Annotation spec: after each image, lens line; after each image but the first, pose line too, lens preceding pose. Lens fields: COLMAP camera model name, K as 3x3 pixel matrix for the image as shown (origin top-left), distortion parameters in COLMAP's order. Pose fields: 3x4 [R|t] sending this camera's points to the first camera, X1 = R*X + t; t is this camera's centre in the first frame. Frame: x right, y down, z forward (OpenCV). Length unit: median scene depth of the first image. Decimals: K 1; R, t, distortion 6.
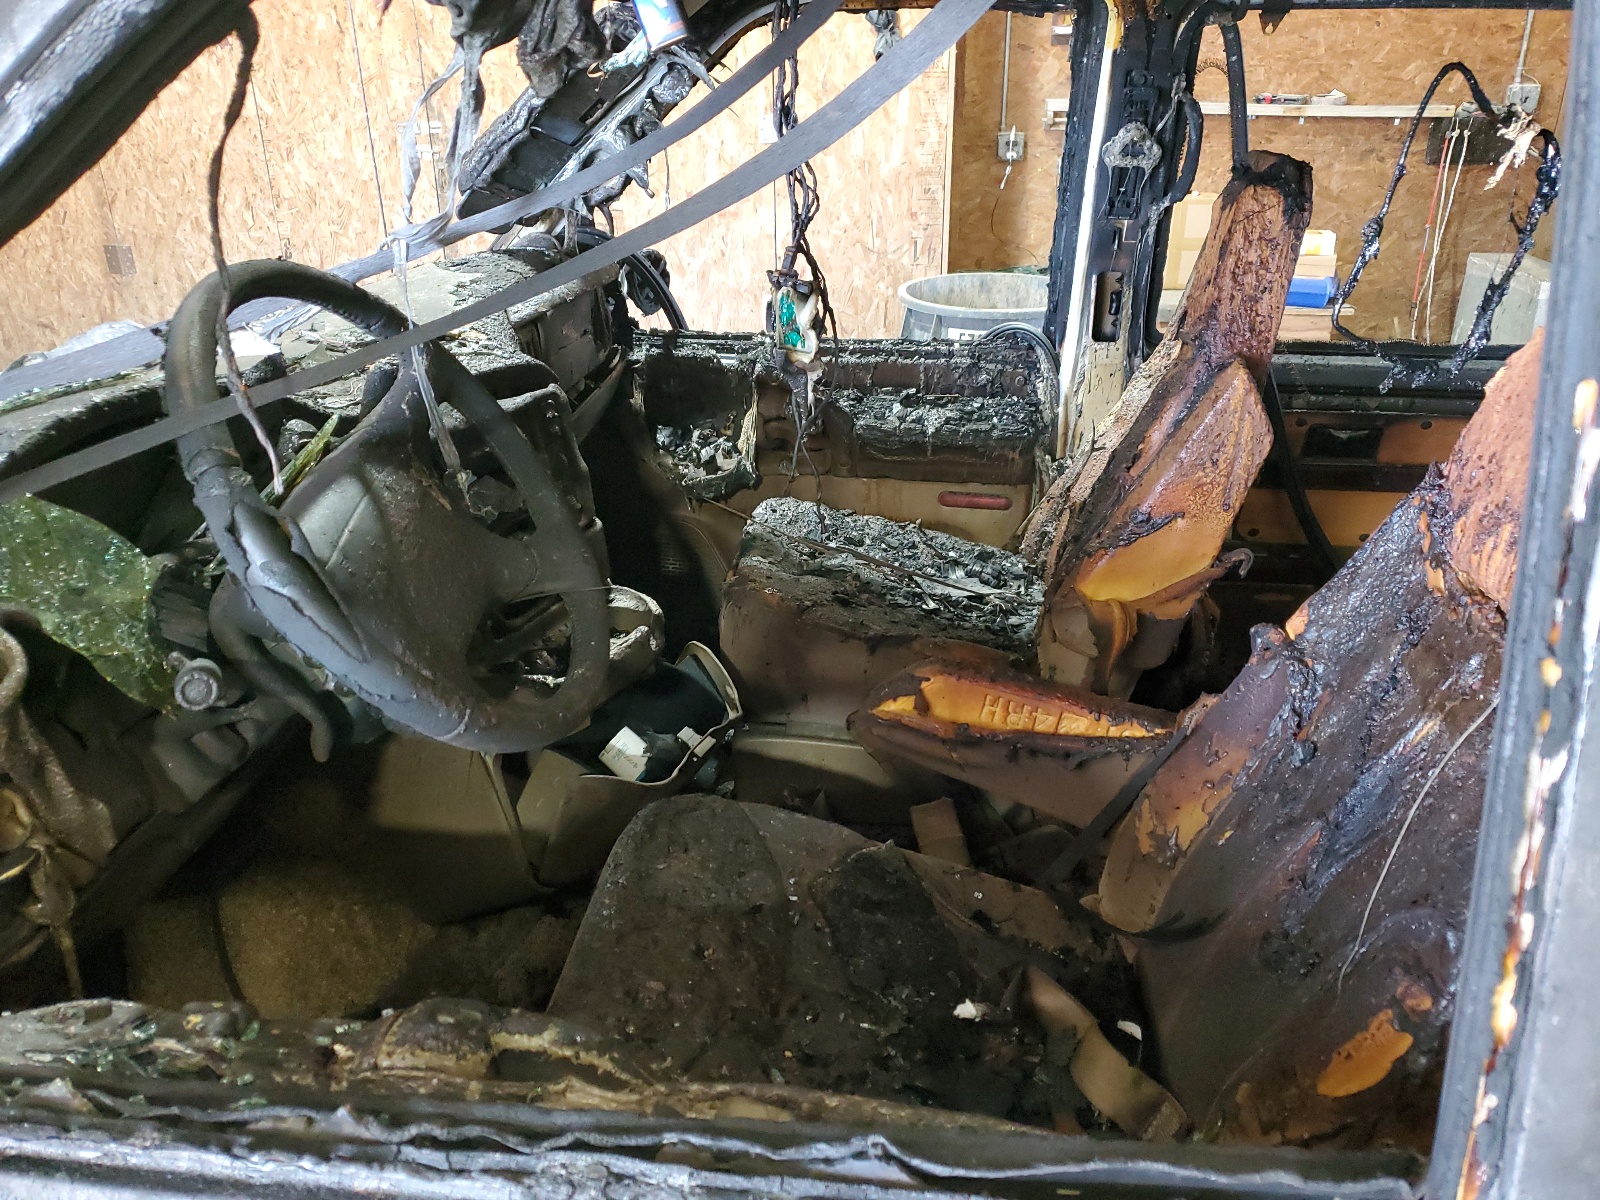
lens RADIAL K [[1249.3, 0, 800.0], [0, 1249.3, 600.0], [0, 0, 1]] dist [0.147229, -0.256158]
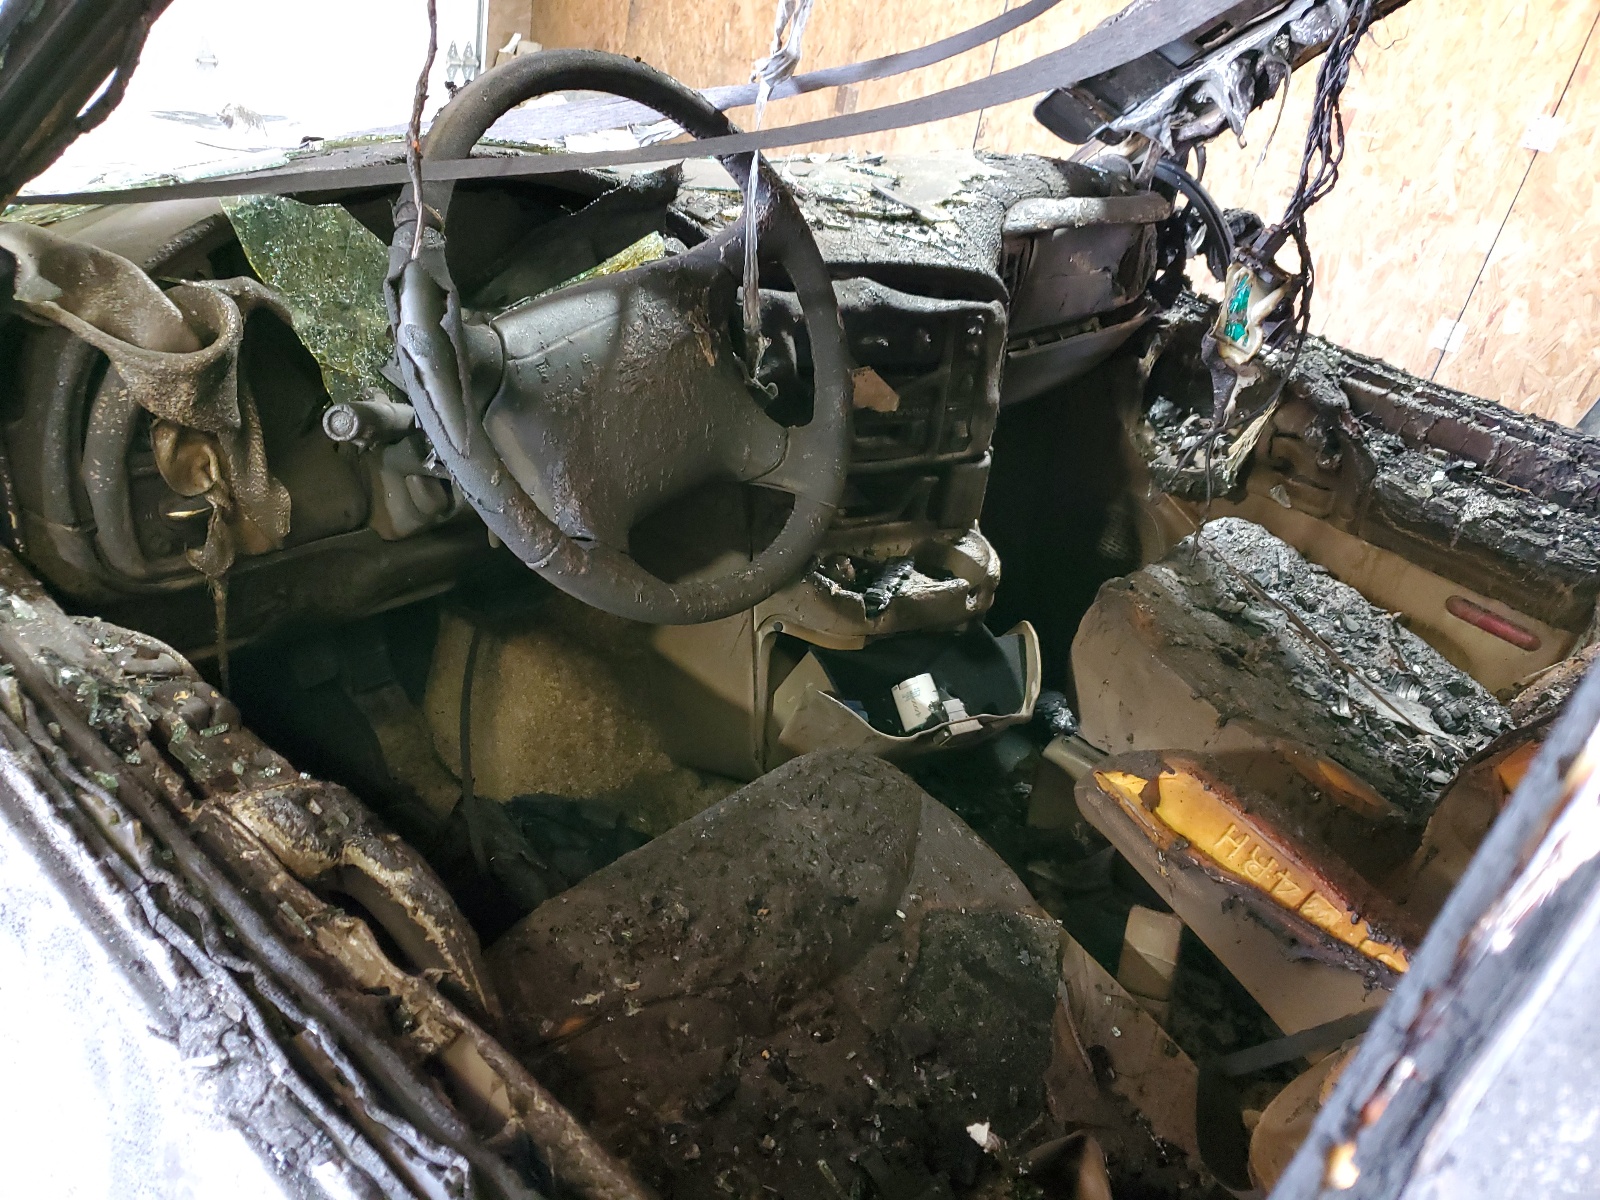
lens RADIAL K [[1256.2, 0, 778.3], [0, 1256.2, 600.0], [0, 0, 1]] dist [0.015820, 0.001717]
pose [[0.802173, 0.416792, -0.427555, 0.128174], [-0.393559, 0.907577, 0.146340, -0.036028], [0.449032, 0.050878, 0.892066, 0.098129]]
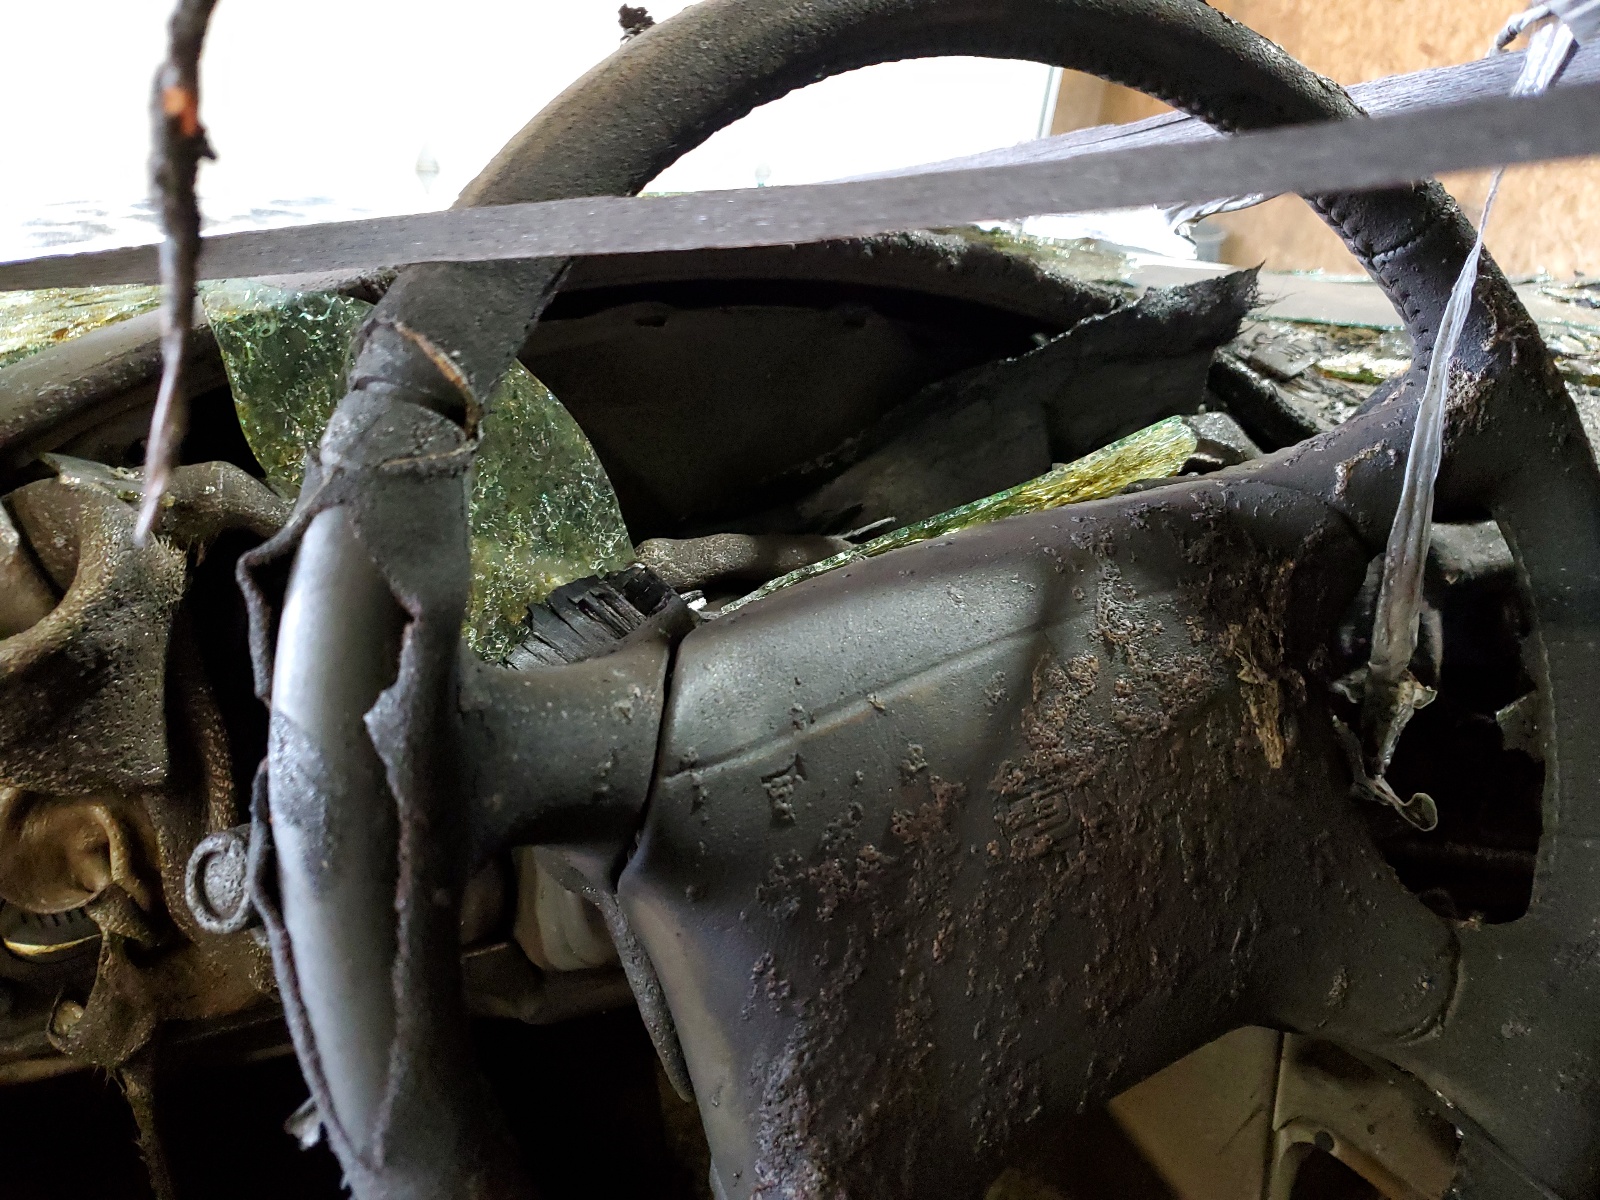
lens RADIAL K [[1256.2, 0, 778.3], [0, 1256.2, 600.0], [0, 0, 1]] dist [0.015820, 0.001717]
pose [[0.505933, 0.466465, -0.725563, -0.056862], [-0.455893, 0.858681, 0.234154, -0.069793], [0.732252, 0.212313, 0.647094, 0.342820]]
